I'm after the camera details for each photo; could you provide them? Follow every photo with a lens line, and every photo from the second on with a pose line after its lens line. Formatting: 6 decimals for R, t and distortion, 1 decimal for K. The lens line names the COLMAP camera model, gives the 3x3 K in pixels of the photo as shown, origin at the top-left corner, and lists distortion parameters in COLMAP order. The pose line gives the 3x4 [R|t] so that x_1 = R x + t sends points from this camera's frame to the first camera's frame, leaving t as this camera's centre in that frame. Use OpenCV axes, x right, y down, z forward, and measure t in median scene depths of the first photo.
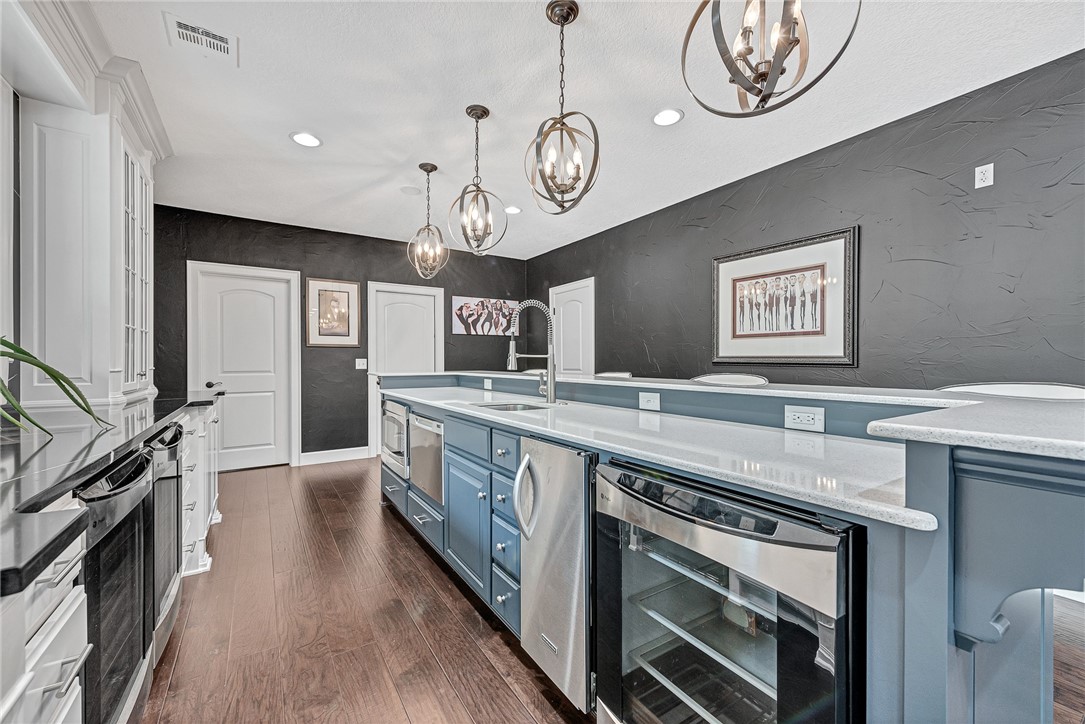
lens RADIAL K [[438.8, 0, 544.7], [0, 438.8, 358.3], [0, 0, 1]] dist [0.014388, -0.003864]
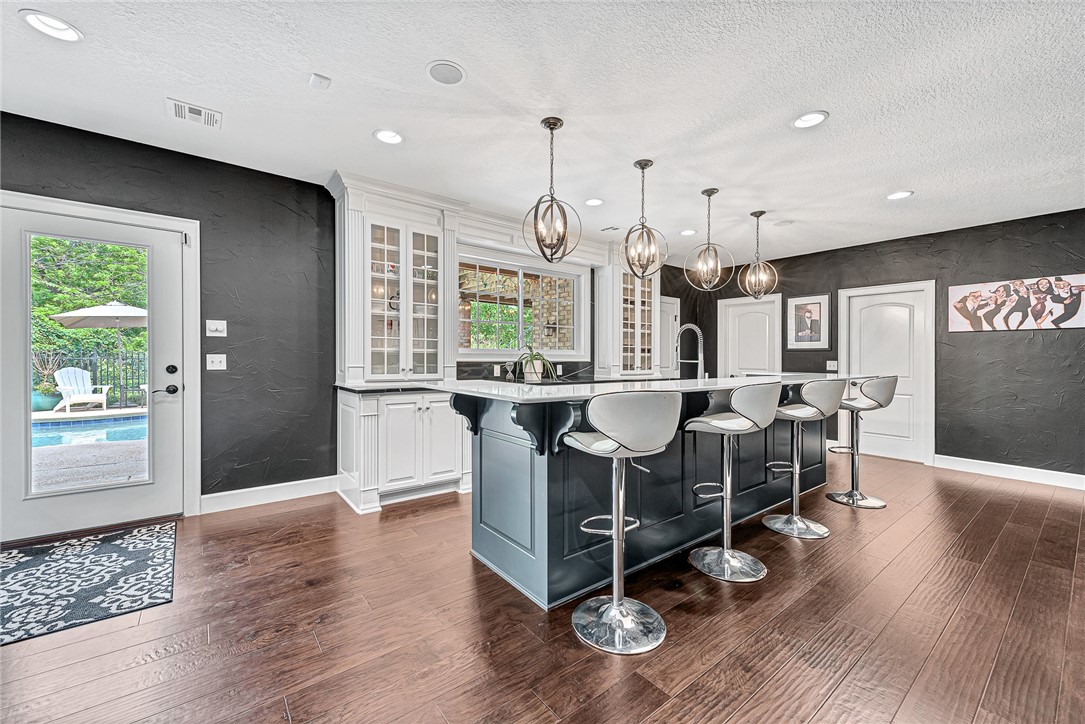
lens RADIAL K [[438.8, 0, 535.1], [0, 438.8, 357.9], [0, 0, 1]] dist [0.014388, -0.003864]
pose [[0.085246, 0.003875, -0.996352, 0.883589], [-0.000571, 0.999992, 0.003840, -0.013058], [0.996360, 0.000242, 0.085247, 0.210660]]
